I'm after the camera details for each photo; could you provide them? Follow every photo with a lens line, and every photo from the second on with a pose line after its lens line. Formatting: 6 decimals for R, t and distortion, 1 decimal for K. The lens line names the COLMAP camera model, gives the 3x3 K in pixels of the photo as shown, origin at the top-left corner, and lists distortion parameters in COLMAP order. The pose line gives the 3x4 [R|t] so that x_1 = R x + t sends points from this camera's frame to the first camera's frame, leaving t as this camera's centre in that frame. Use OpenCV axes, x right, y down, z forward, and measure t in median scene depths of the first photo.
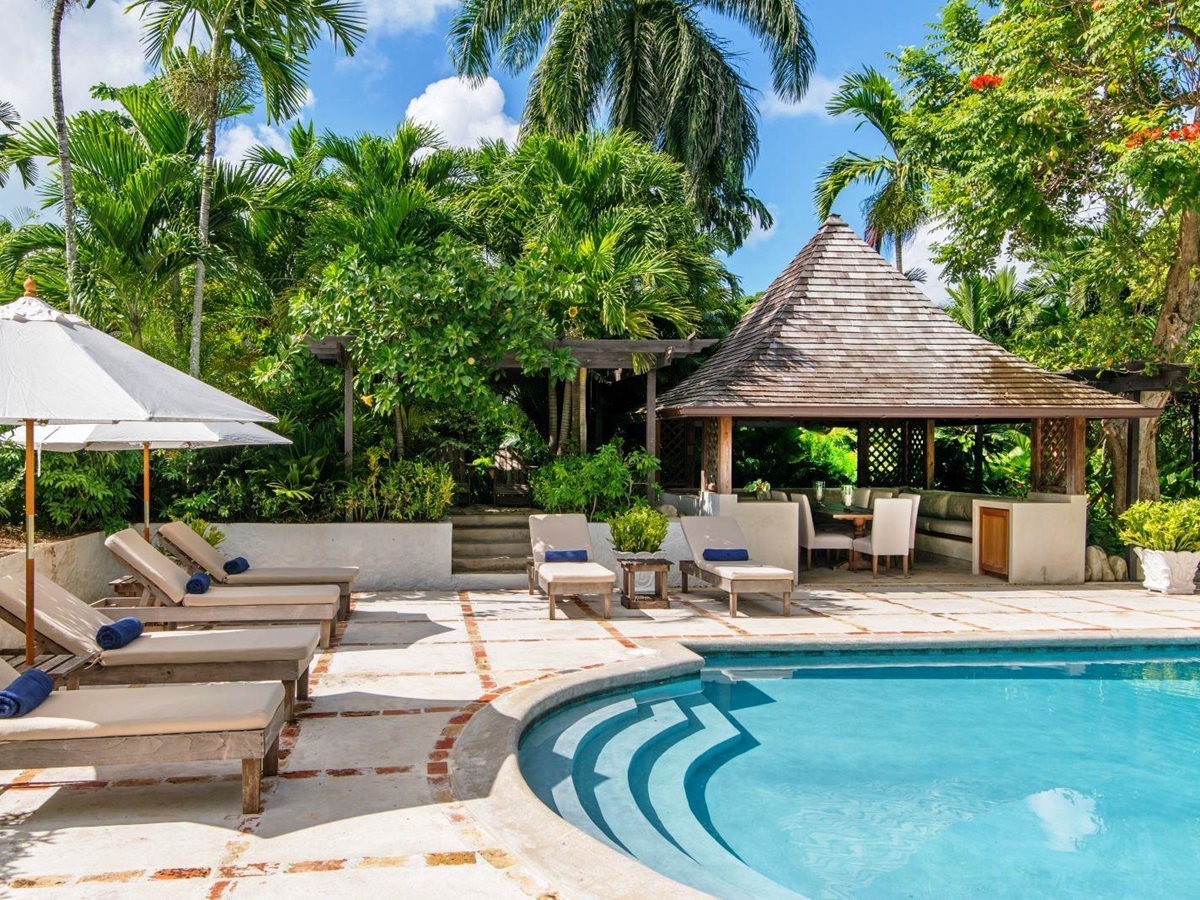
lens RADIAL K [[1009.2, 0, 646.0], [0, 1009.2, 452.9], [0, 0, 1]] dist [0.005996, 0.004236]
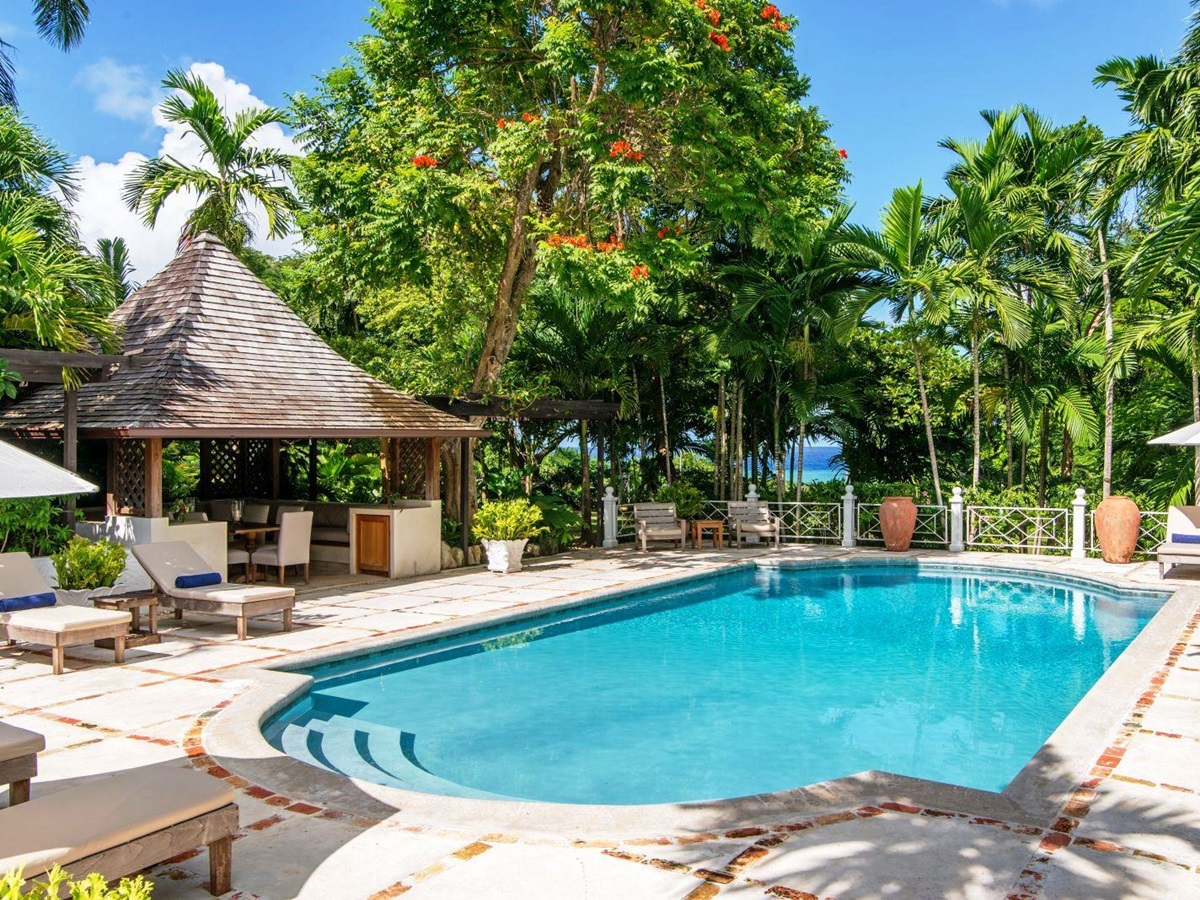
lens RADIAL K [[1009.2, 0, 646.0], [0, 1009.2, 452.9], [0, 0, 1]] dist [0.005996, 0.004236]
pose [[0.630338, -0.012198, 0.776225, -0.373609], [0.004098, 0.999915, 0.012384, -0.030917], [-0.776310, -0.004625, 0.630335, 0.035128]]
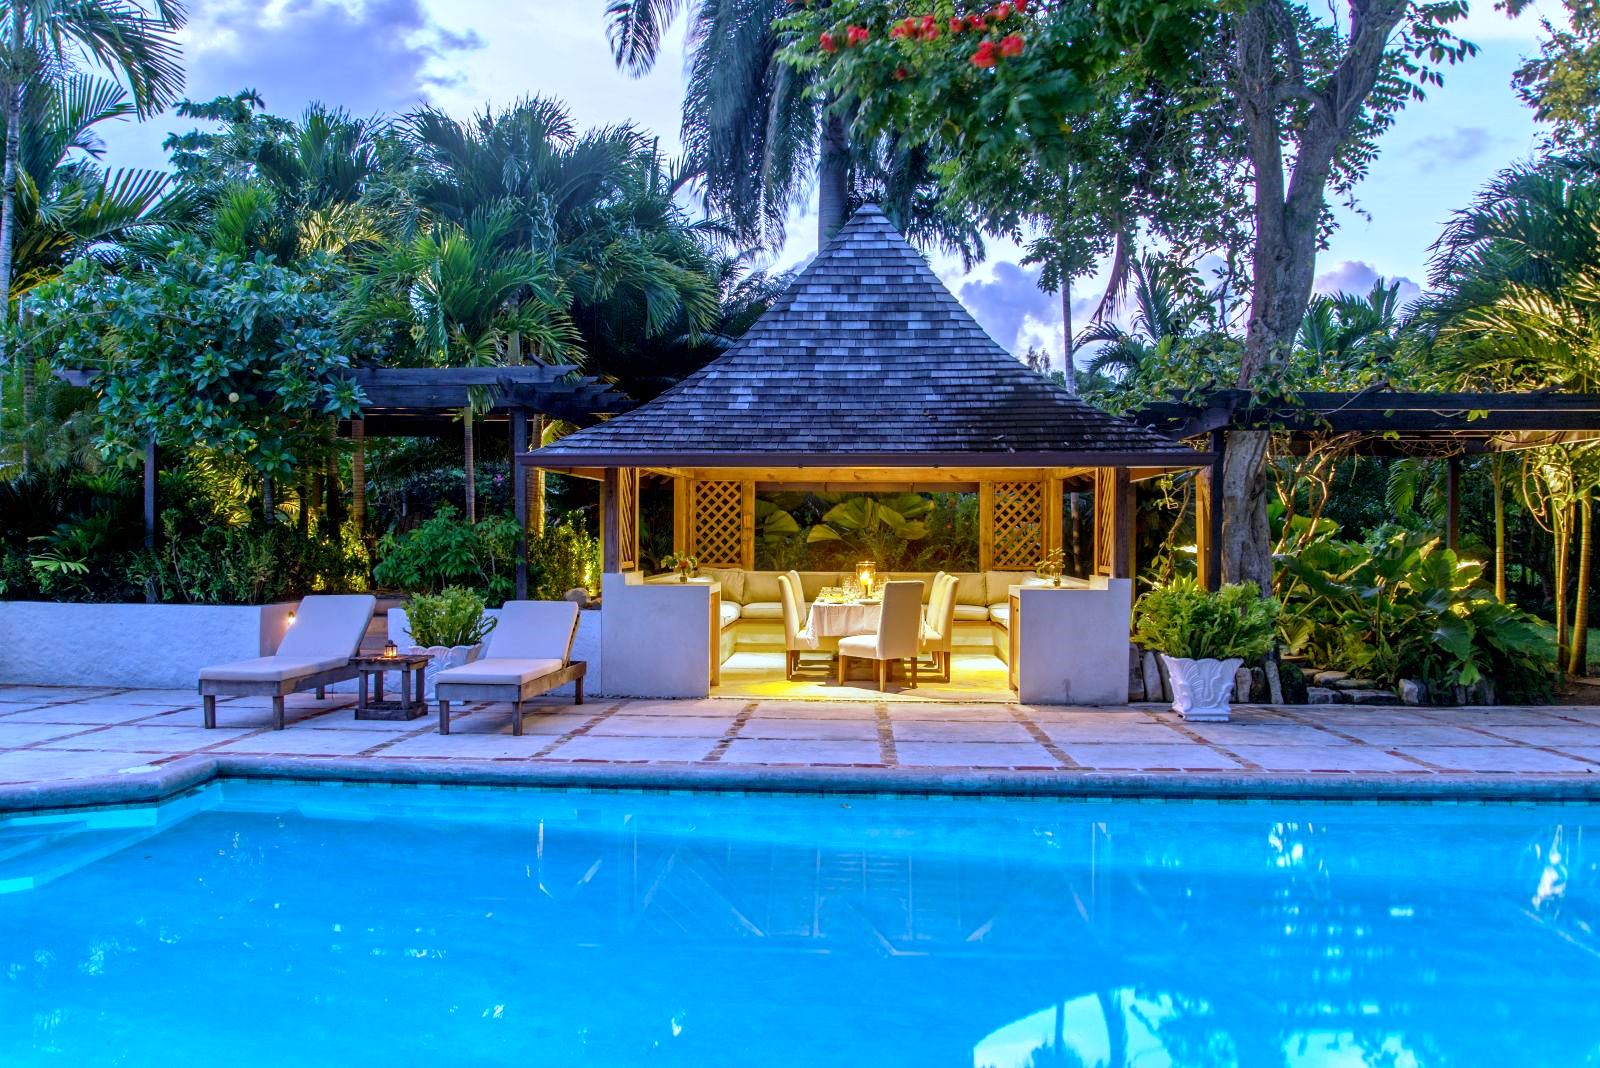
lens RADIAL K [[1255.2, 0, 800.0], [0, 1255.2, 534.0], [0, 0, 1]] dist [-0.009000, -0.002752]
pose [[0.984127, 0.002534, -0.177448, 0.367886], [-0.002665, 0.999996, -0.000499, 0.011943], [0.177446, 0.000964, 0.984130, 0.099311]]
